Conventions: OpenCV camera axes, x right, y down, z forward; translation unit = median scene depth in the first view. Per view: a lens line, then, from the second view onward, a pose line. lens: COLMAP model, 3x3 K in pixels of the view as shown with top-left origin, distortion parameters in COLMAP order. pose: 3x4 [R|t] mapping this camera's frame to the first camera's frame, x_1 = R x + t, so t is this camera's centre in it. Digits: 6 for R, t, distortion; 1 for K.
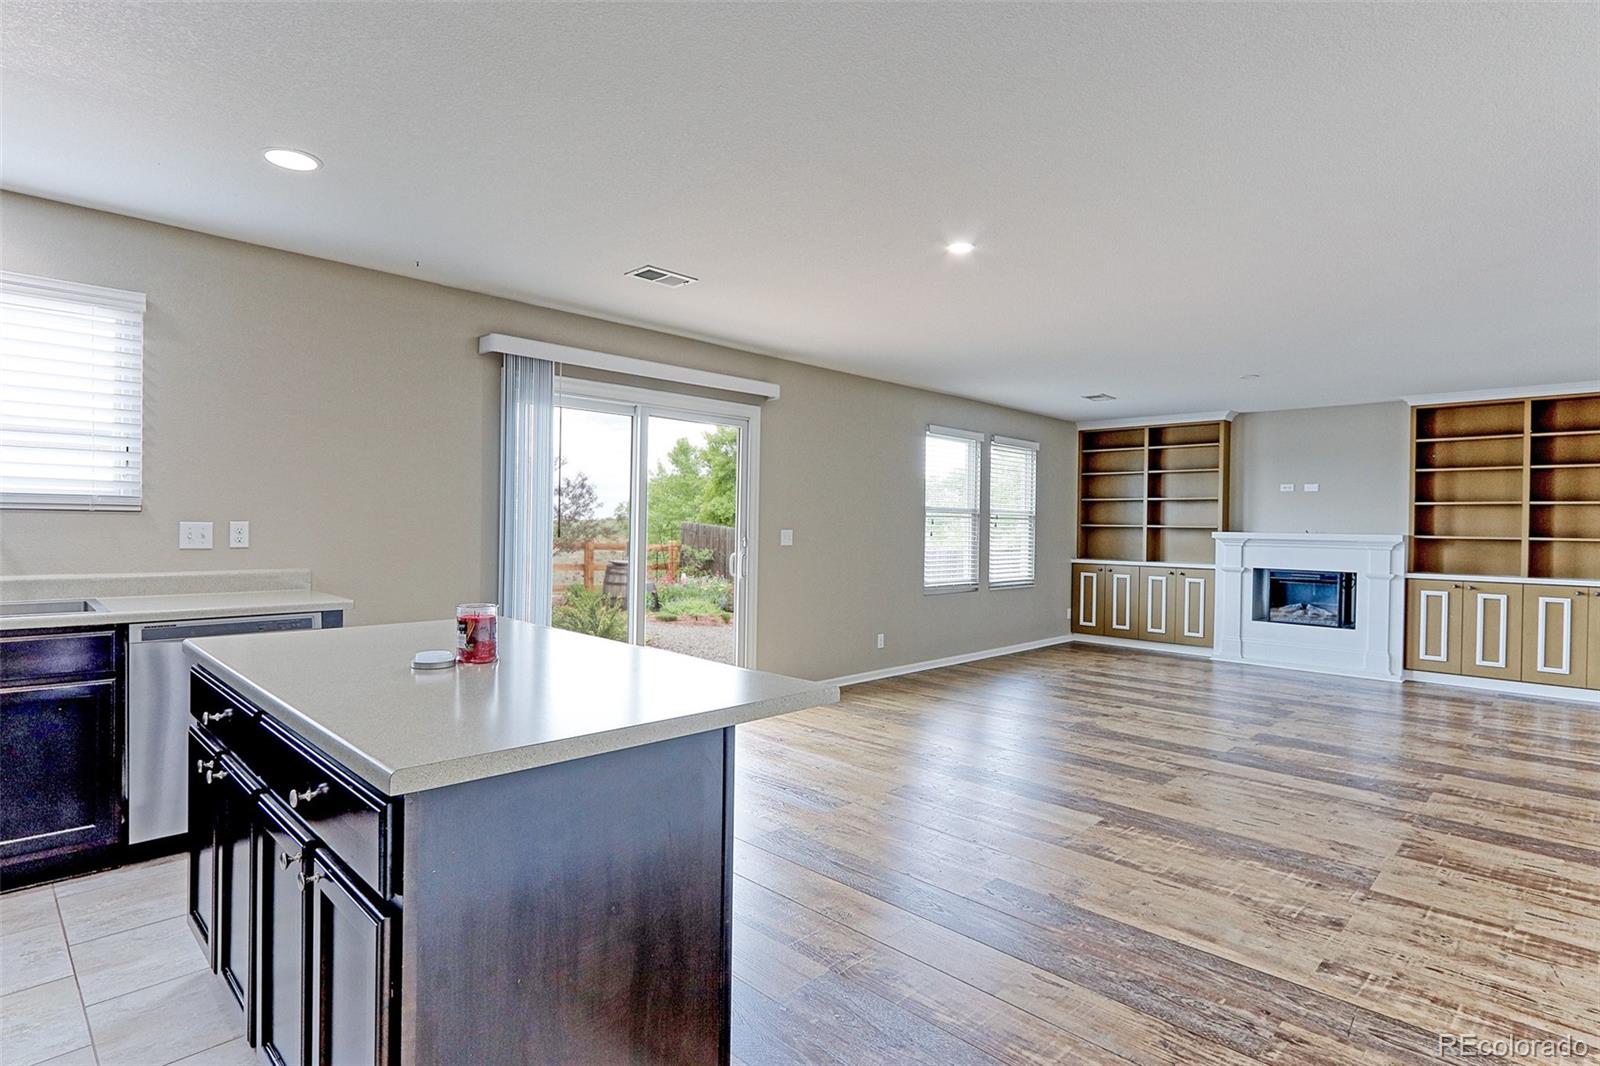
lens RADIAL K [[836.3, 0, 795.6], [0, 836.3, 546.8], [0, 0, 1]] dist [-0.004870, 0.004901]
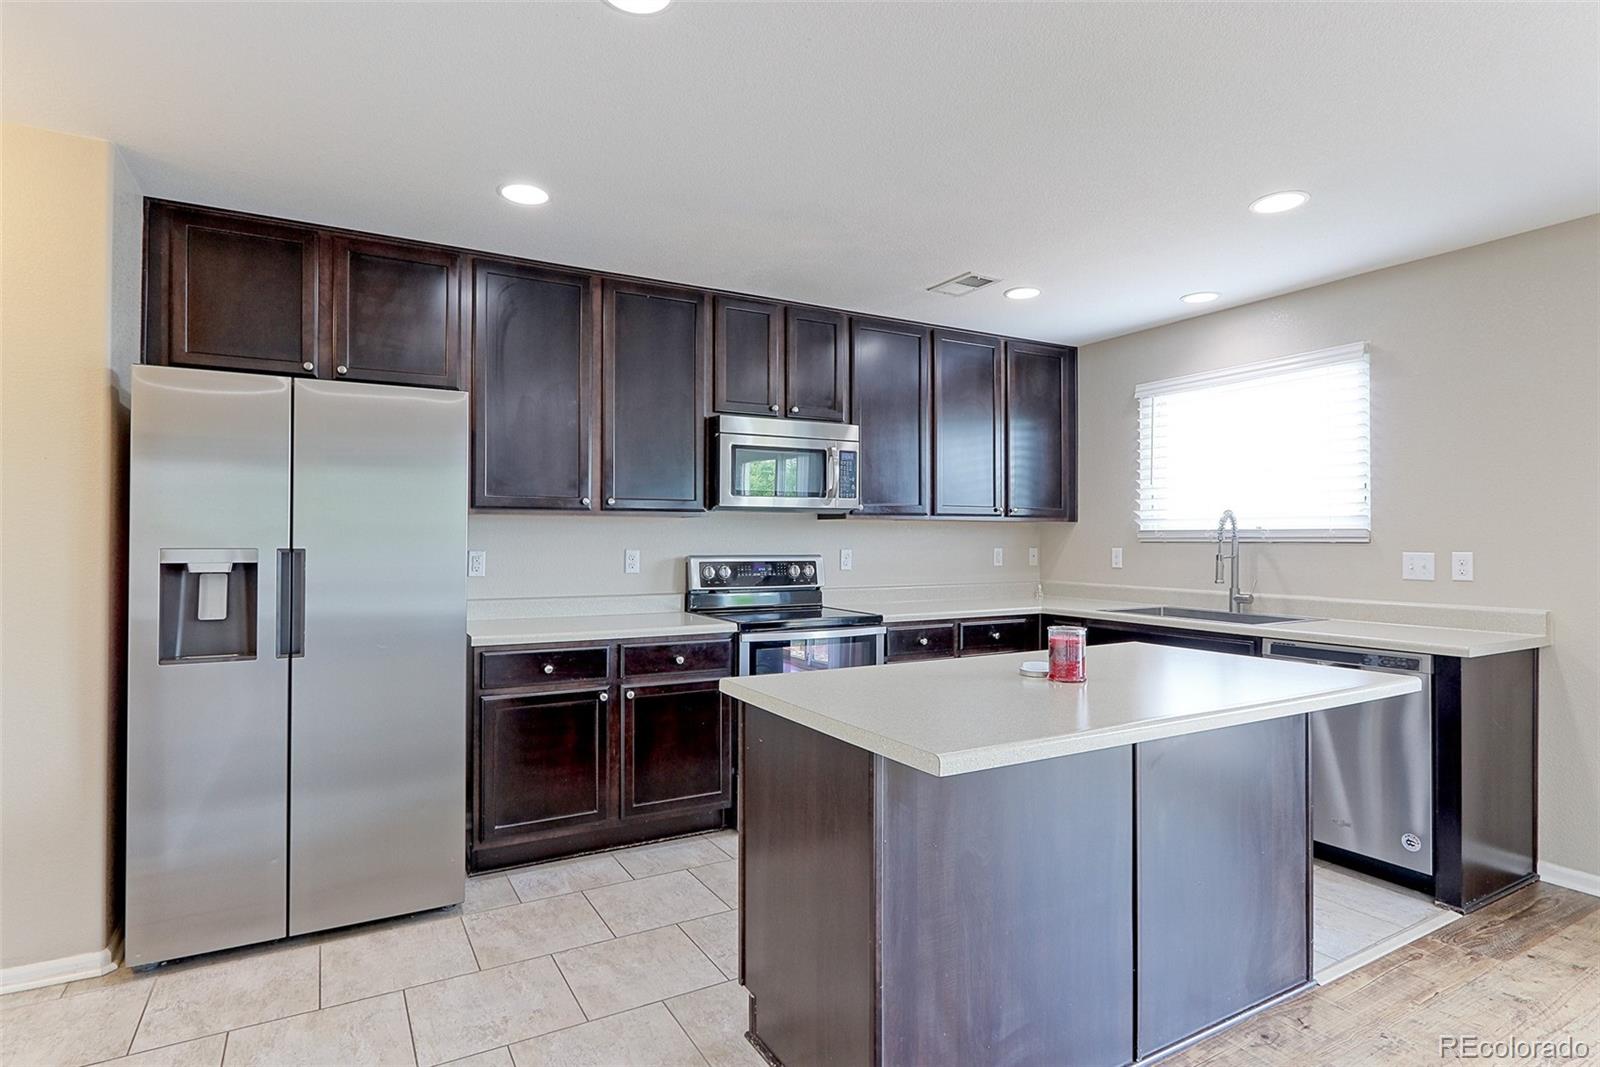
lens RADIAL K [[836.3, 0, 813.8], [0, 836.3, 533.0], [0, 0, 1]] dist [-0.004870, 0.004901]
pose [[-0.280251, -0.022072, -0.959673, 0.211651], [-0.033116, 0.999363, -0.013314, -0.008562], [0.959355, 0.028049, -0.280803, 0.268659]]
